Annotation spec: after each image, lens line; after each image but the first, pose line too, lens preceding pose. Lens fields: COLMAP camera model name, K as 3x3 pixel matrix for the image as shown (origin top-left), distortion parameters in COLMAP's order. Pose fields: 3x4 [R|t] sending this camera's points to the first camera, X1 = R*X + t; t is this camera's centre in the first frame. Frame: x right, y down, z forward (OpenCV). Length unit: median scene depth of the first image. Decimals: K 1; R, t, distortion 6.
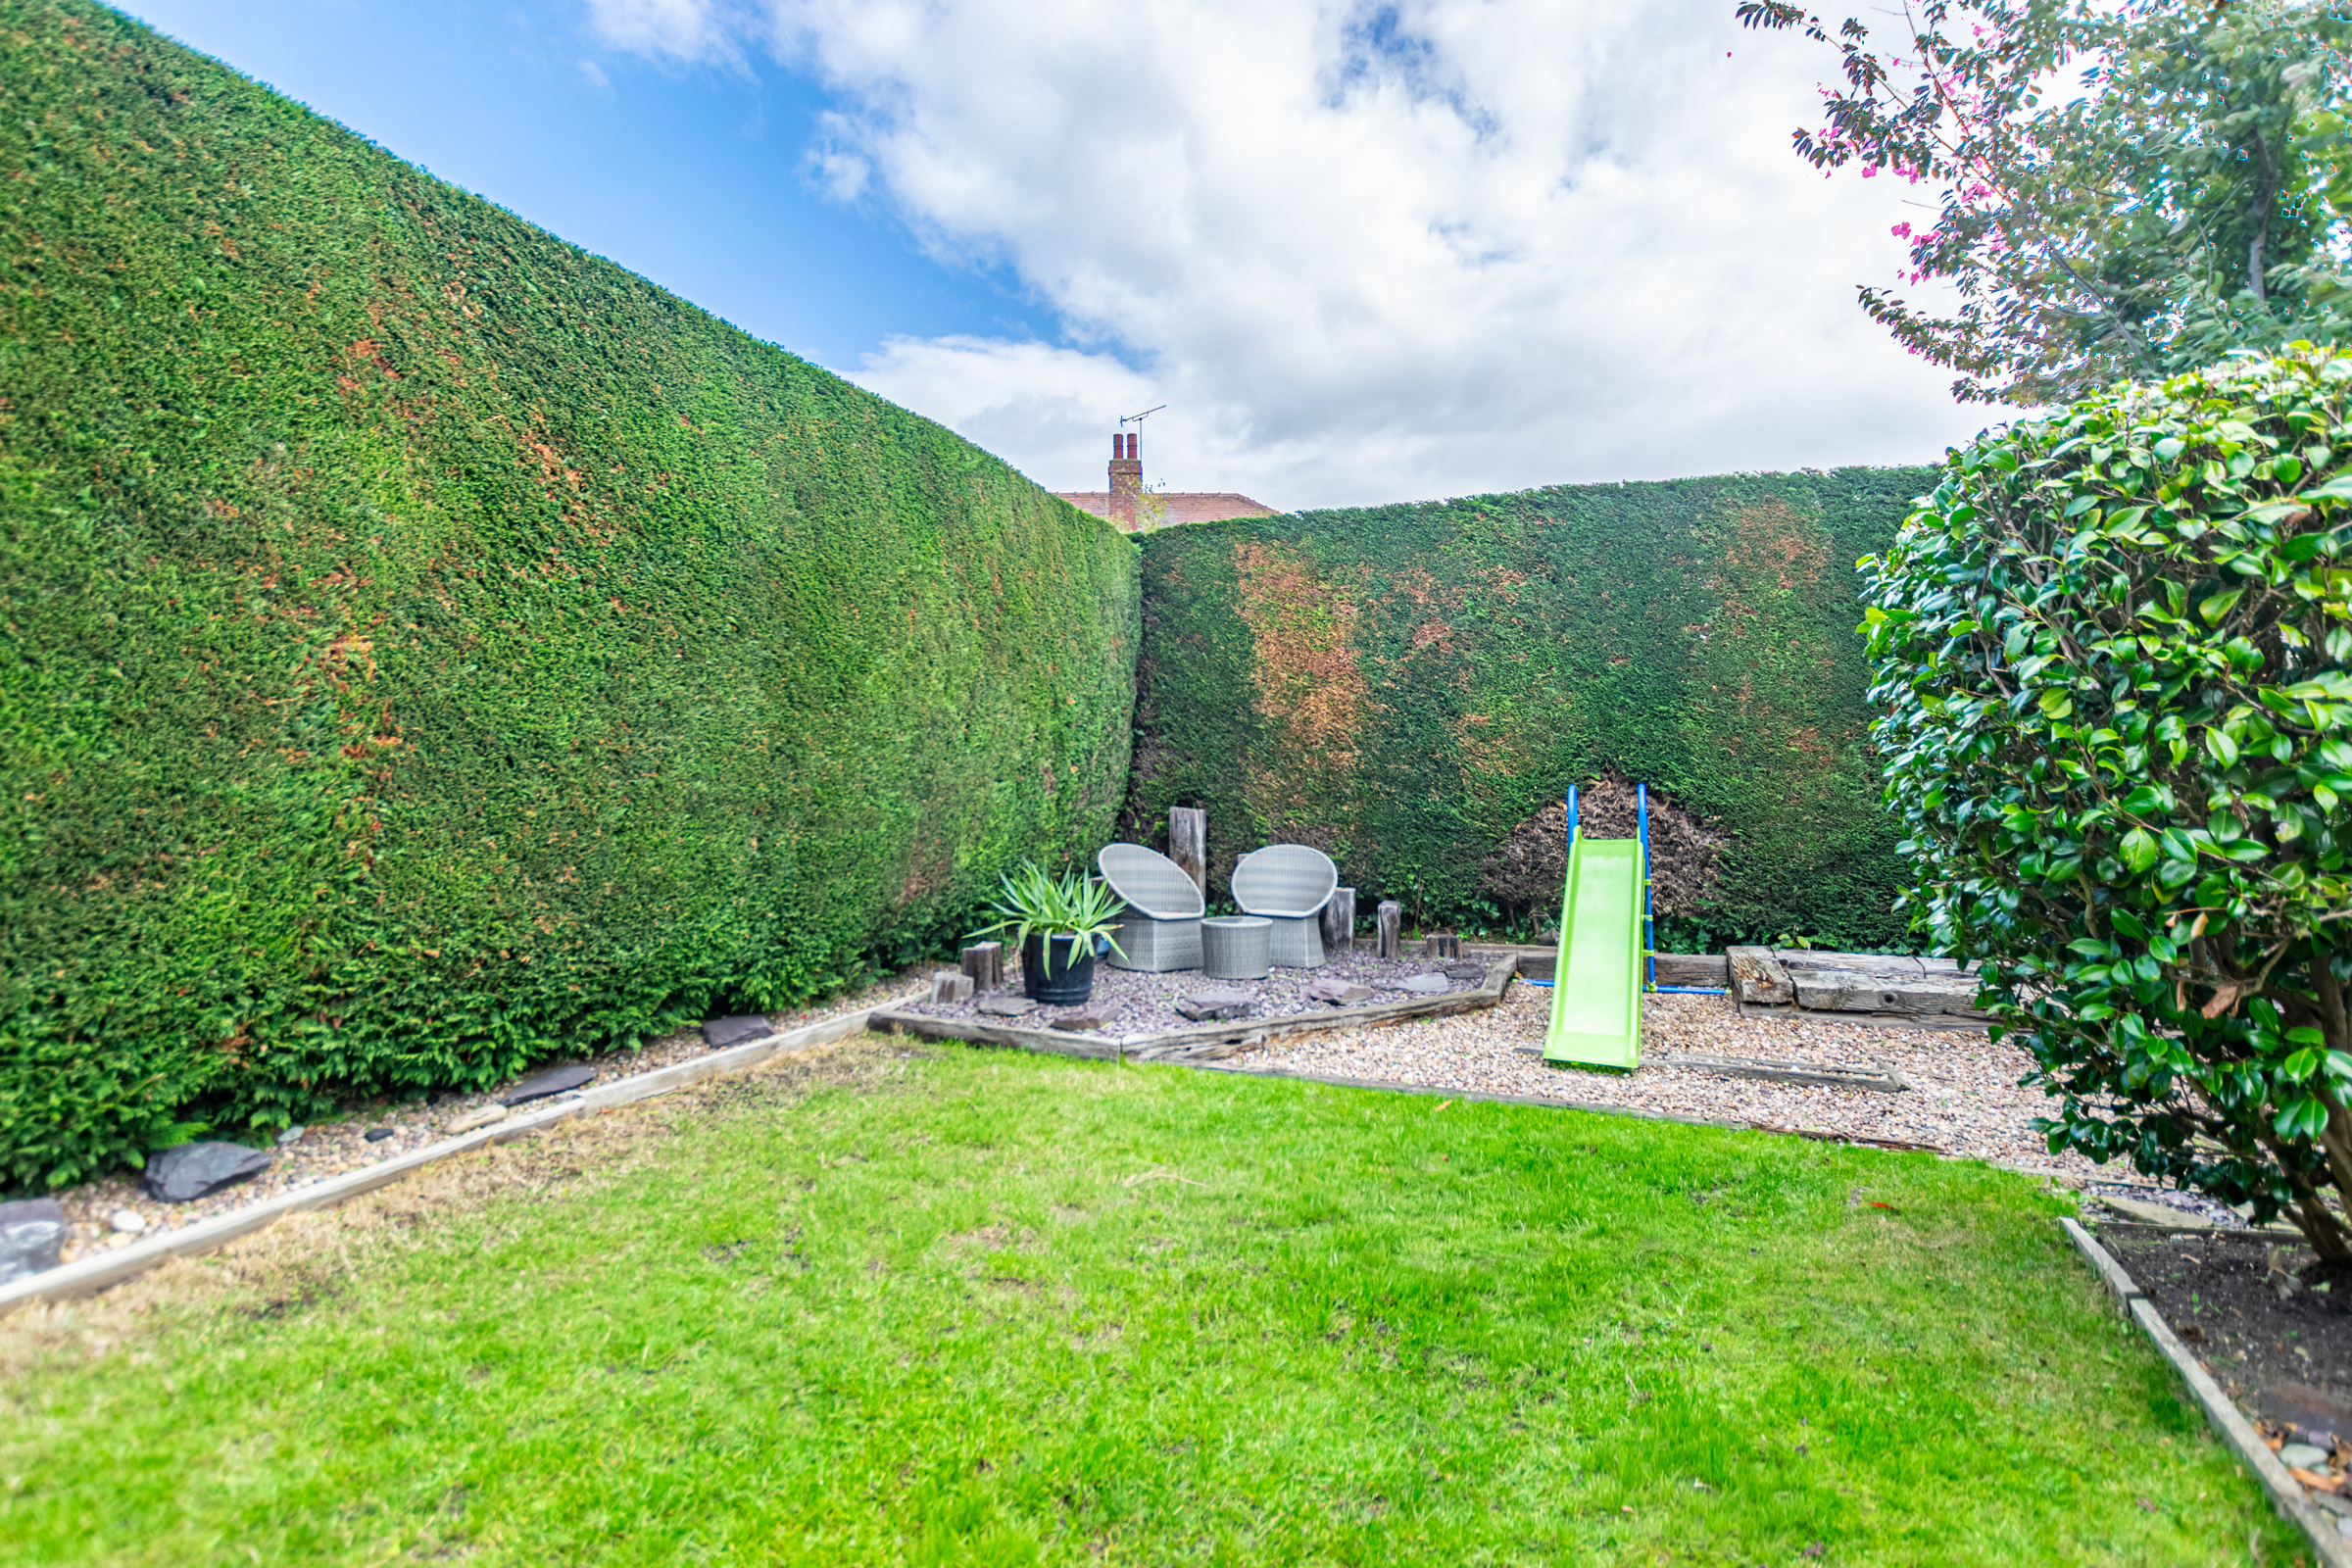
lens RADIAL K [[1133.7, 0, 1174.9], [0, 1133.7, 783.6], [0, 0, 1]] dist [0.001562, -0.000728]
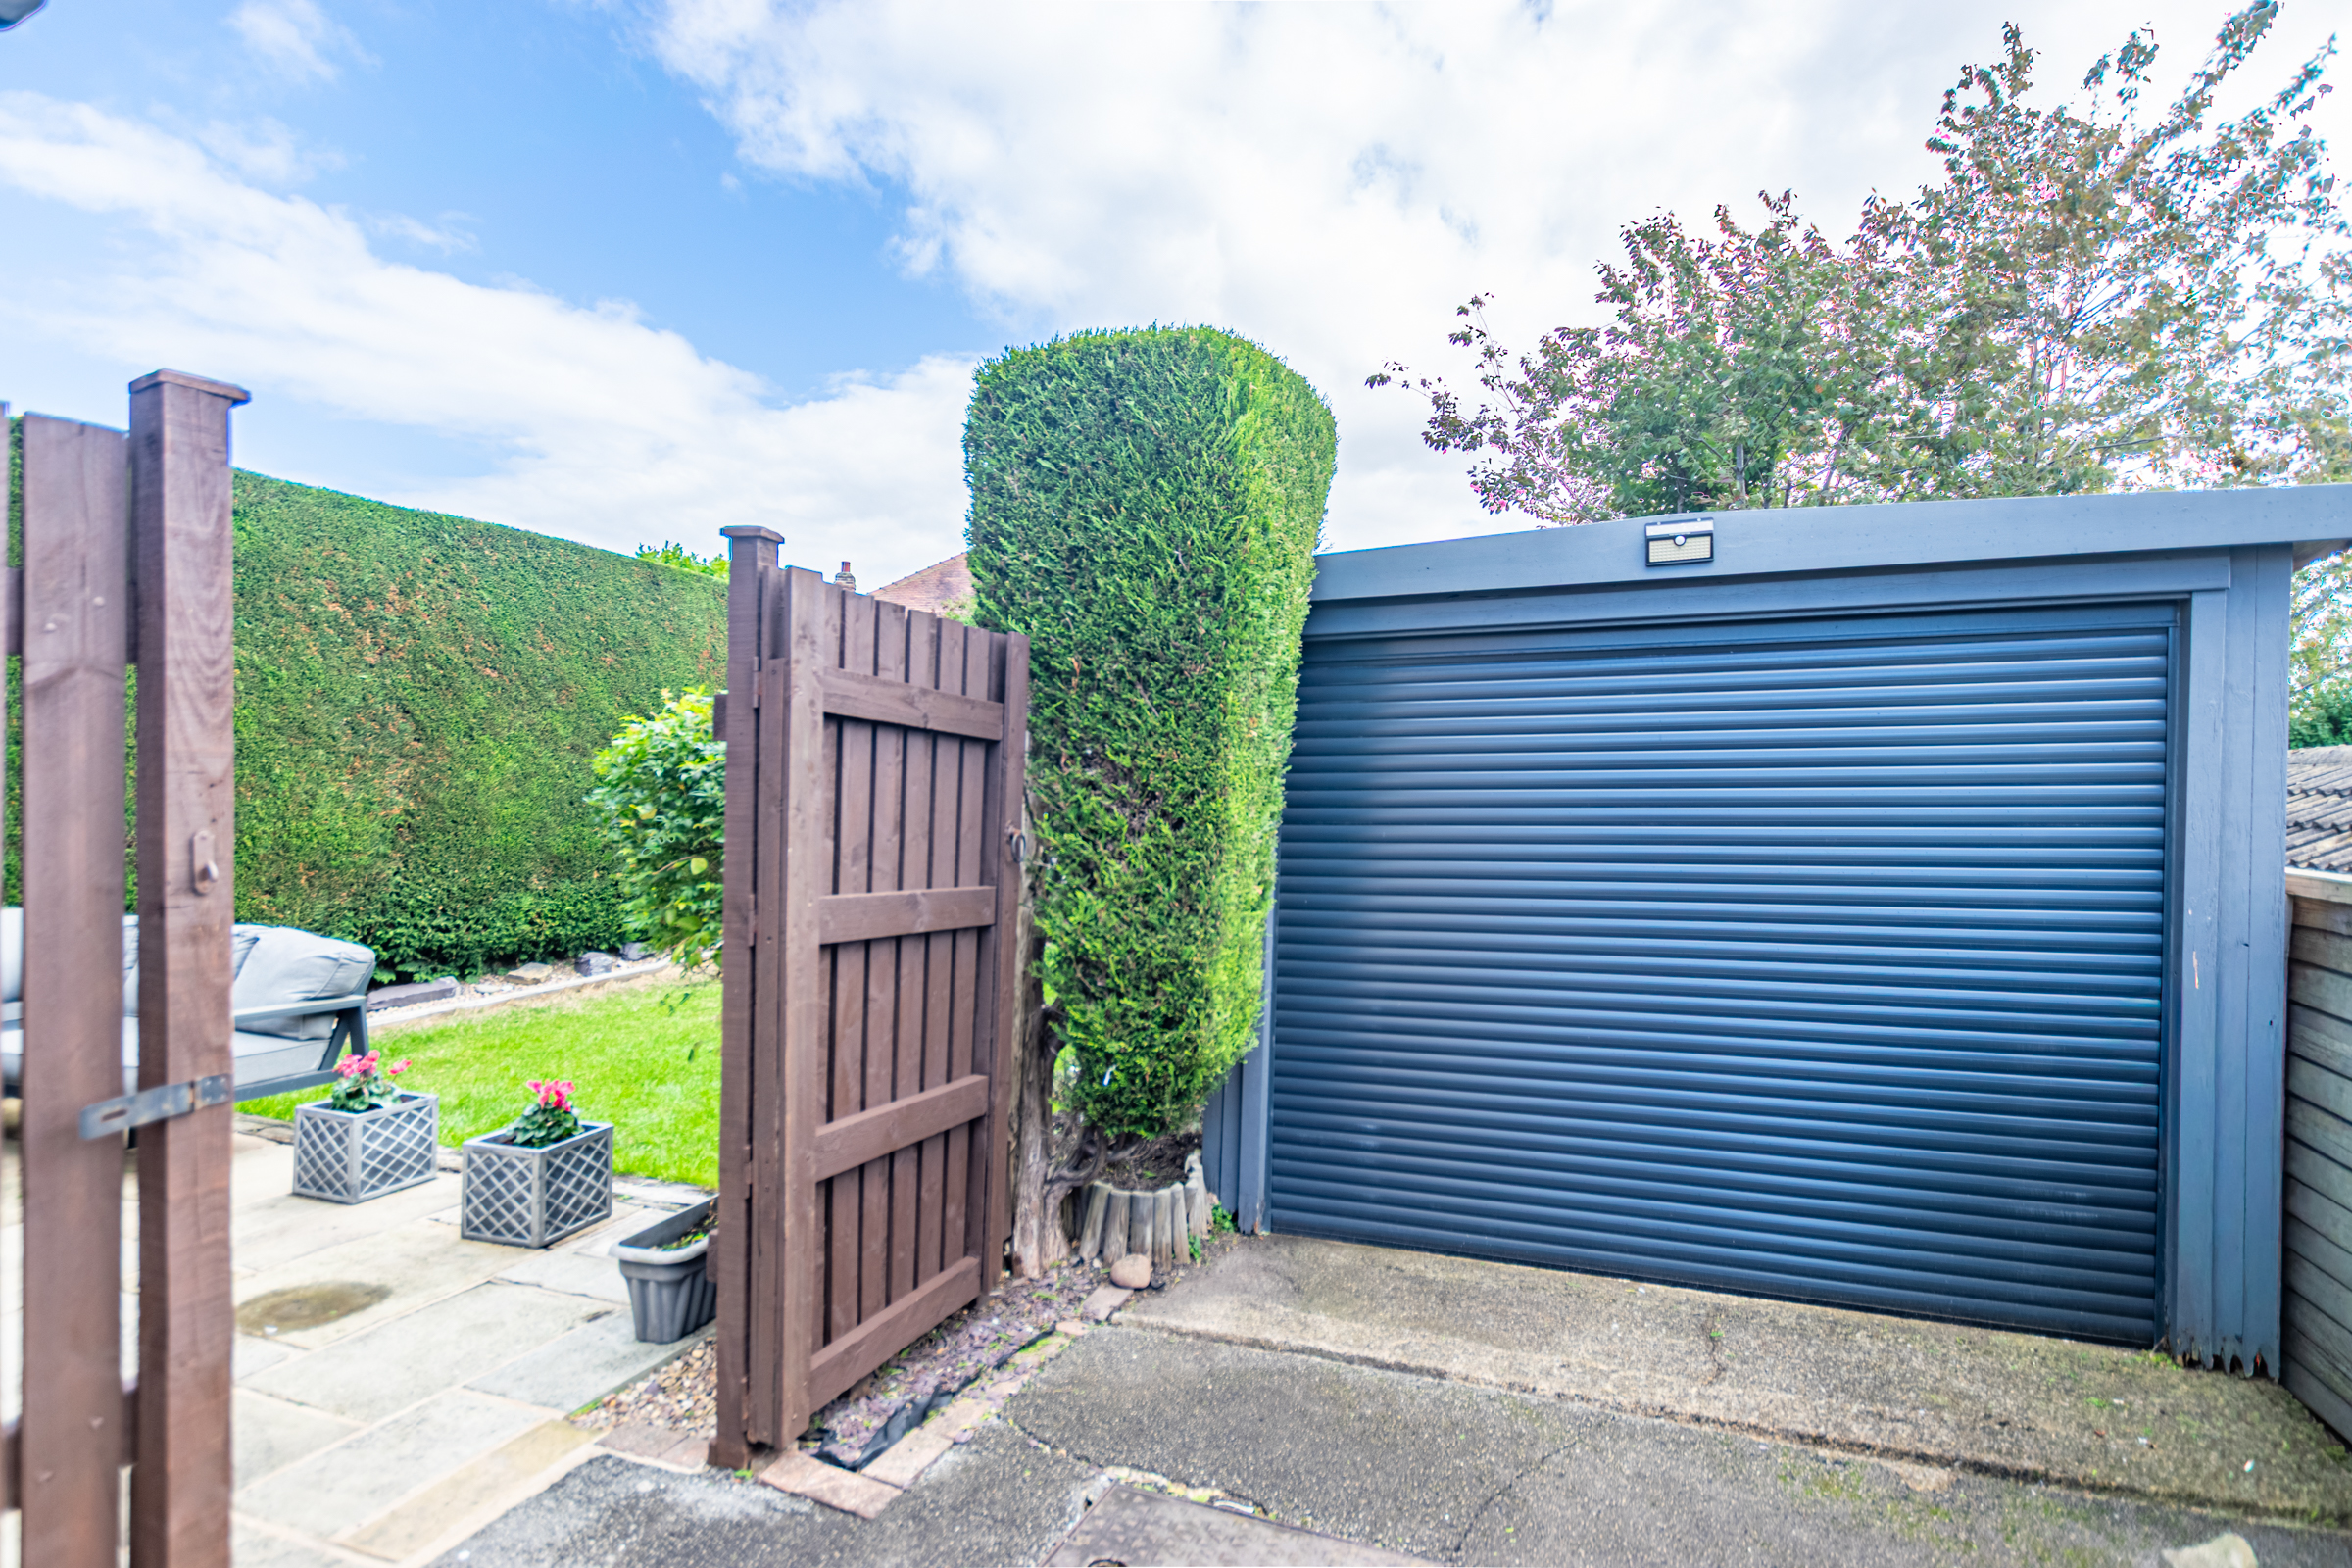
lens RADIAL K [[1133.7, 0, 1186.3], [0, 1133.7, 780.8], [0, 0, 1]] dist [0.001562, -0.000728]
pose [[0.999572, 0.013905, 0.025721, 0.332043], [-0.013889, 0.999903, -0.000818, -0.073900], [-0.025729, 0.000460, 0.999669, -1.522526]]
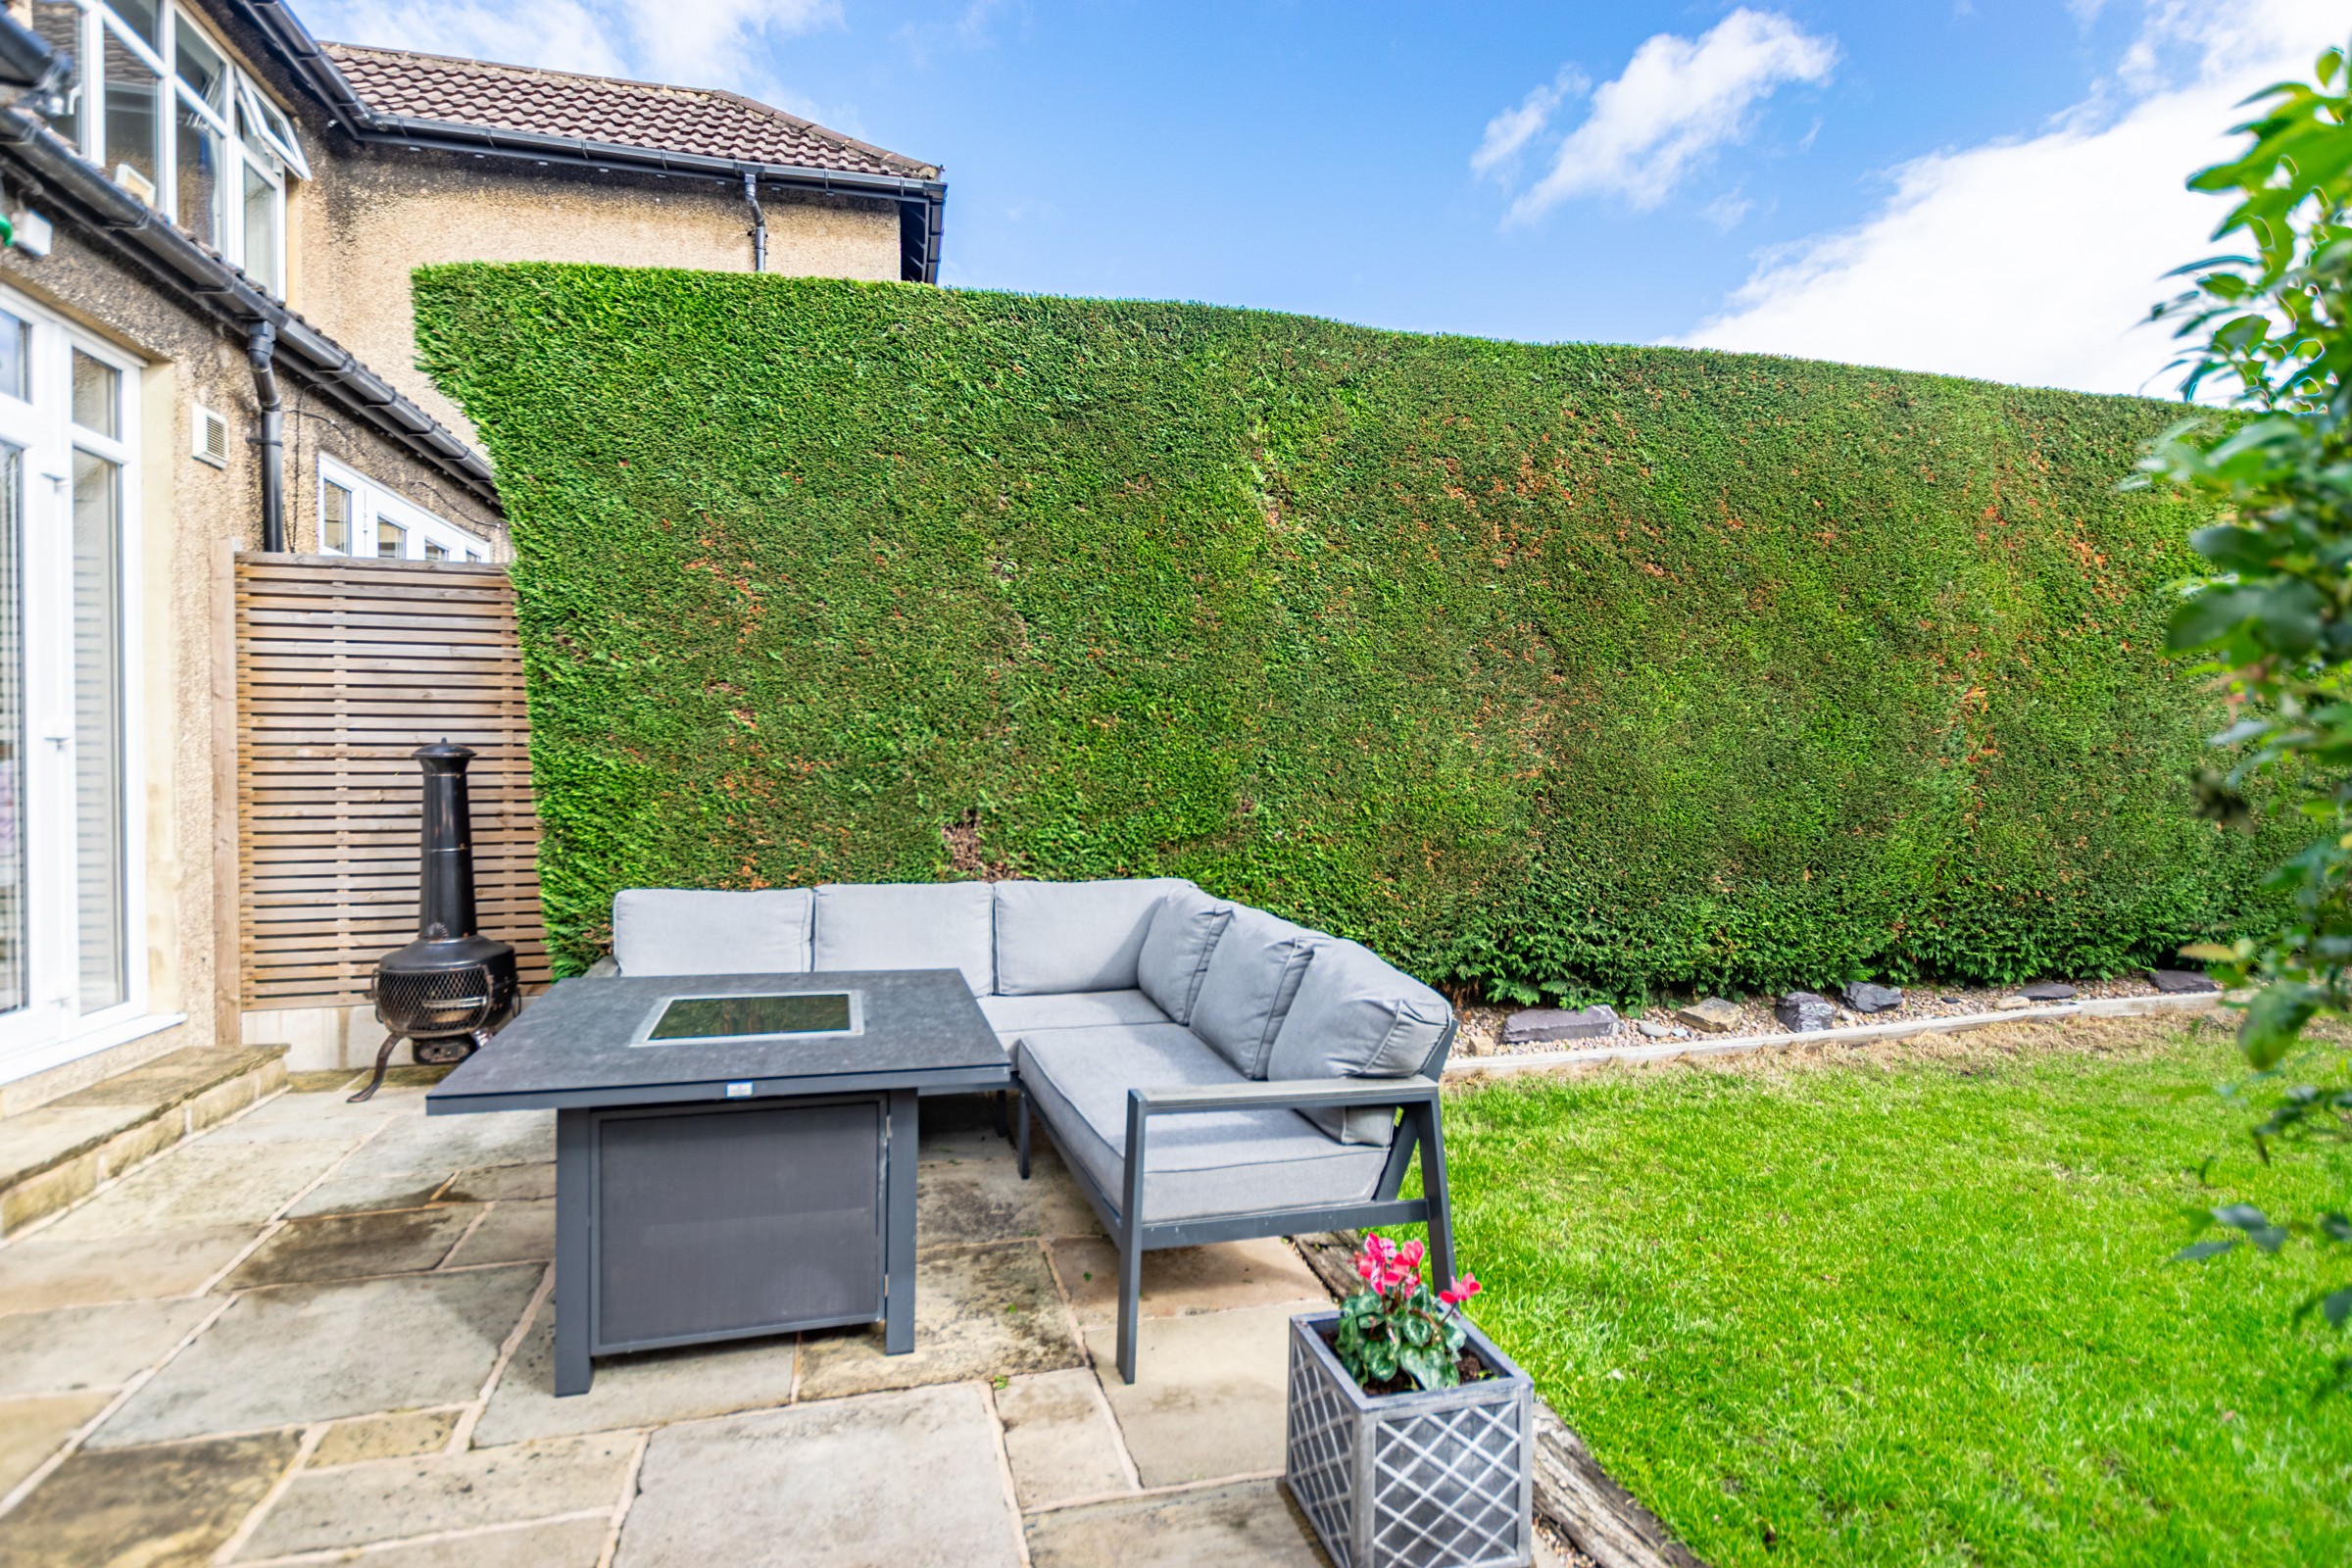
lens RADIAL K [[1133.7, 0, 1180.5], [0, 1133.7, 781.9], [0, 0, 1]] dist [0.001562, -0.000728]
pose [[0.598912, 0.011326, -0.800735, -0.084576], [0.001451, 0.999883, 0.015229, -0.018491], [0.800814, -0.010282, 0.598825, -0.778682]]
